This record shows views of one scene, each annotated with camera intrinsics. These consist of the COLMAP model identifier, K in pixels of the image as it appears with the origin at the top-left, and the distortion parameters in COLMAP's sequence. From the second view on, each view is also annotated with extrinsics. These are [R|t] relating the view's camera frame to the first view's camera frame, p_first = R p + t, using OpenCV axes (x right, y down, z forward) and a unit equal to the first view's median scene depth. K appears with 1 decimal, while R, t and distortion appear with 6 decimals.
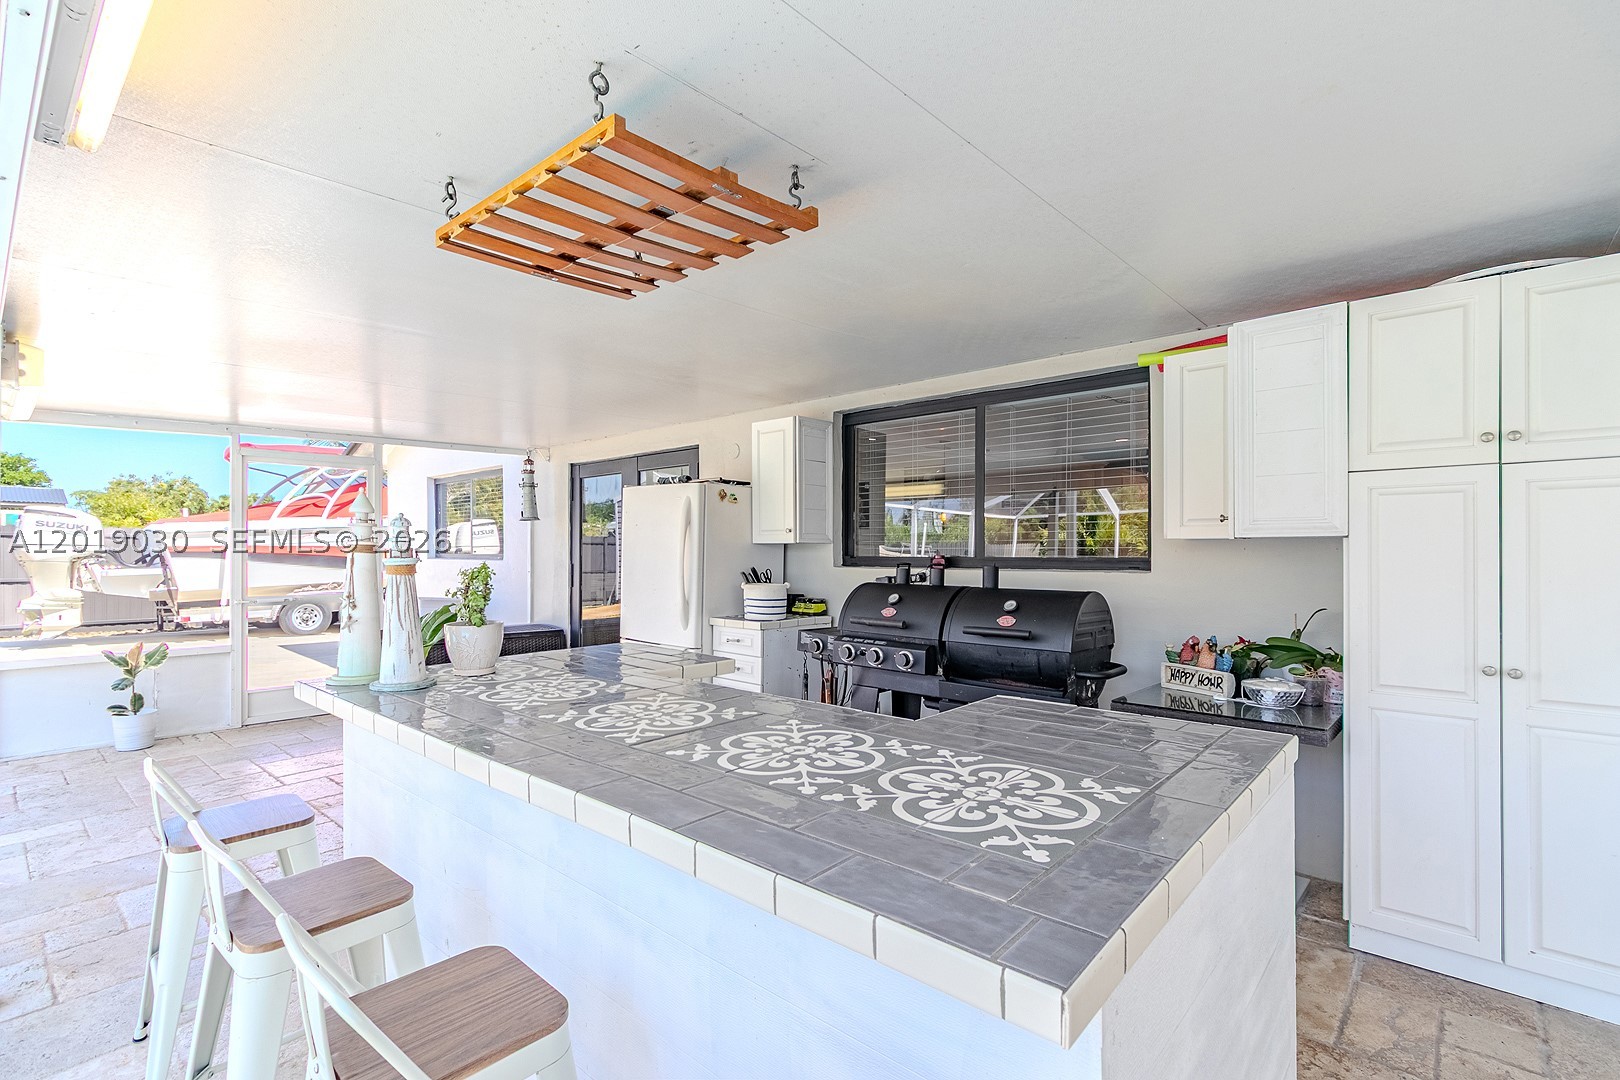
lens RADIAL K [[743.8, 0, 800.3], [0, 743.8, 549.2], [0, 0, 1]] dist [0.002861, 0.000013]
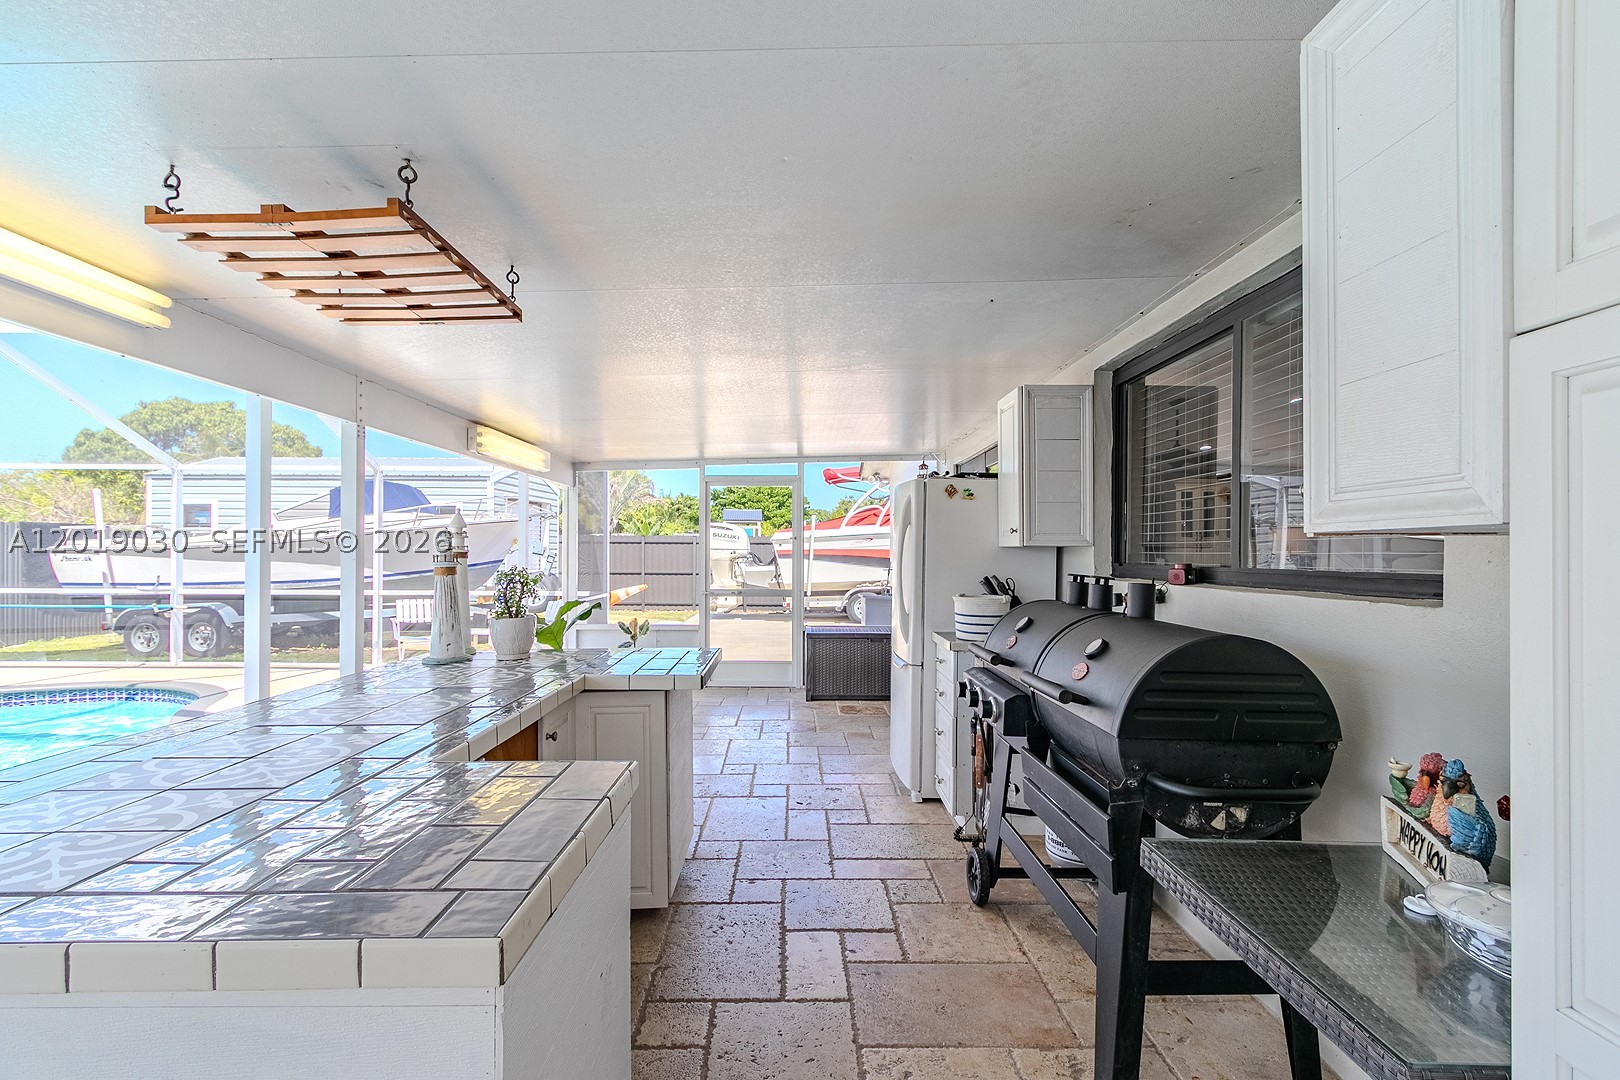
lens RADIAL K [[743.8, 0, 801.1], [0, 743.8, 550.4], [0, 0, 1]] dist [0.002861, 0.000013]
pose [[0.673781, -0.000774, -0.738930, 0.387856], [0.000076, 1.000000, -0.000978, -0.003244], [0.738931, 0.000603, 0.673781, 0.269225]]
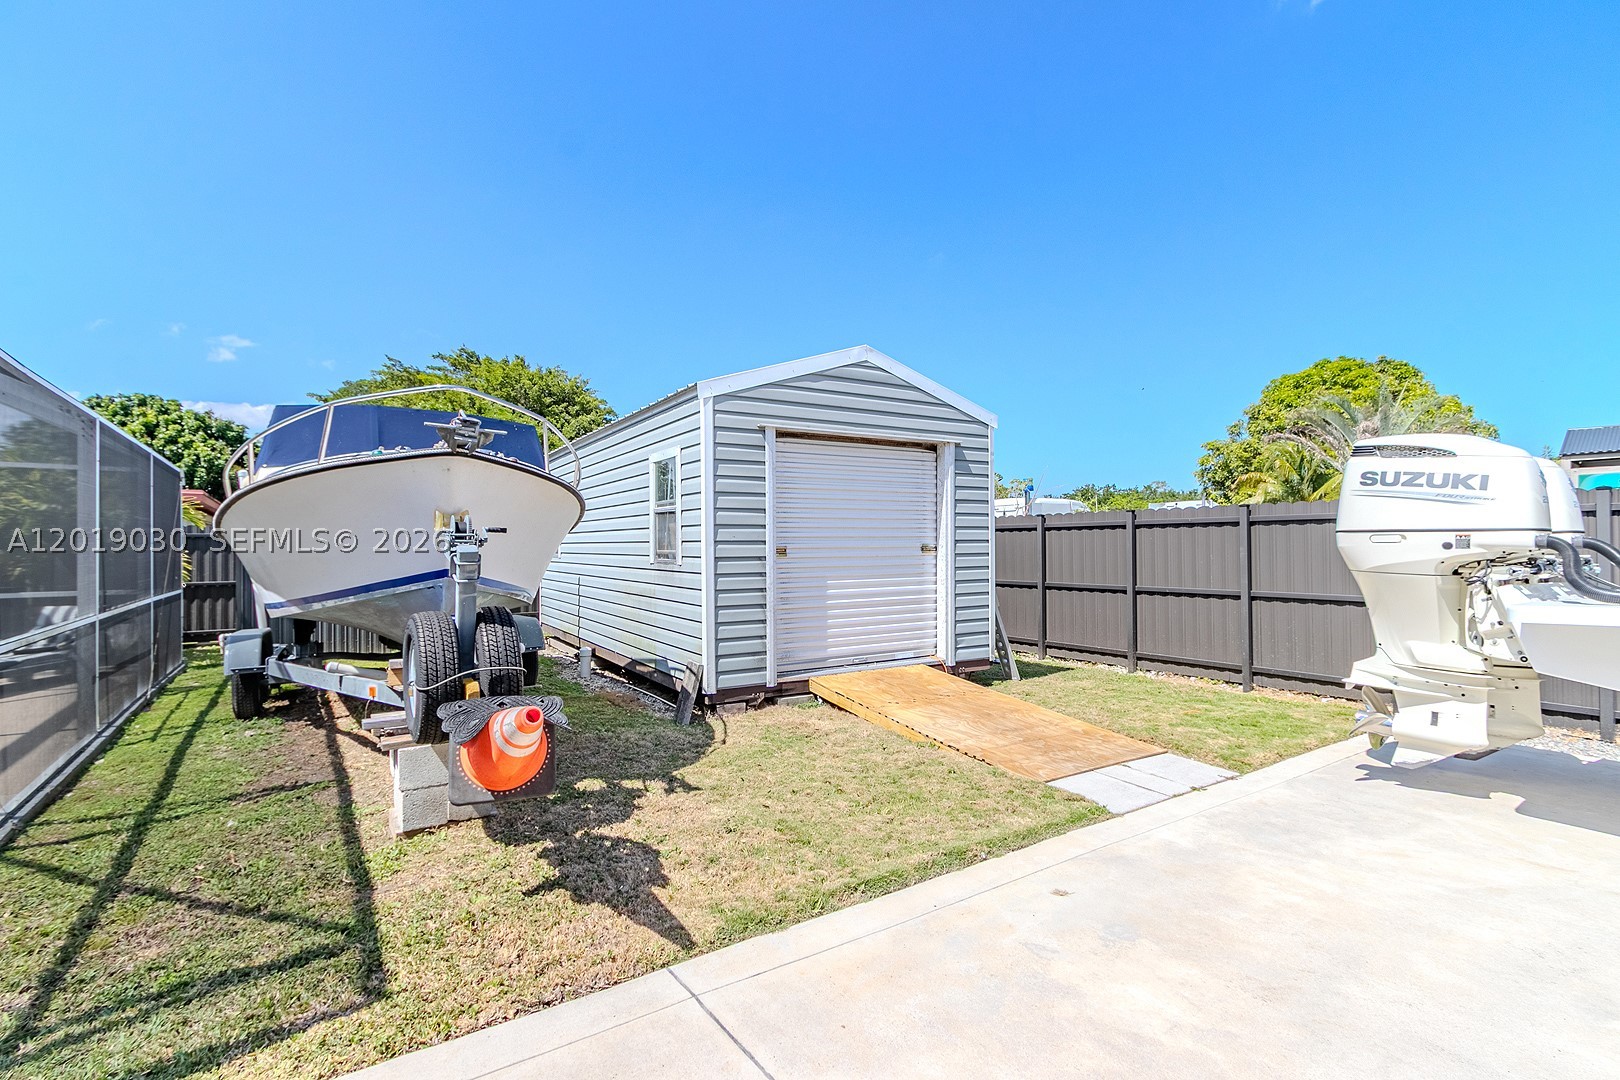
lens RADIAL K [[743.8, 0, 811.8], [0, 743.8, 546.6], [0, 0, 1]] dist [0.002861, 0.000013]
pose [[-0.280996, -0.003034, -0.959704, -1.145567], [0.006273, 0.999968, -0.004998, 0.005431], [0.959688, -0.007425, -0.280968, 1.725704]]
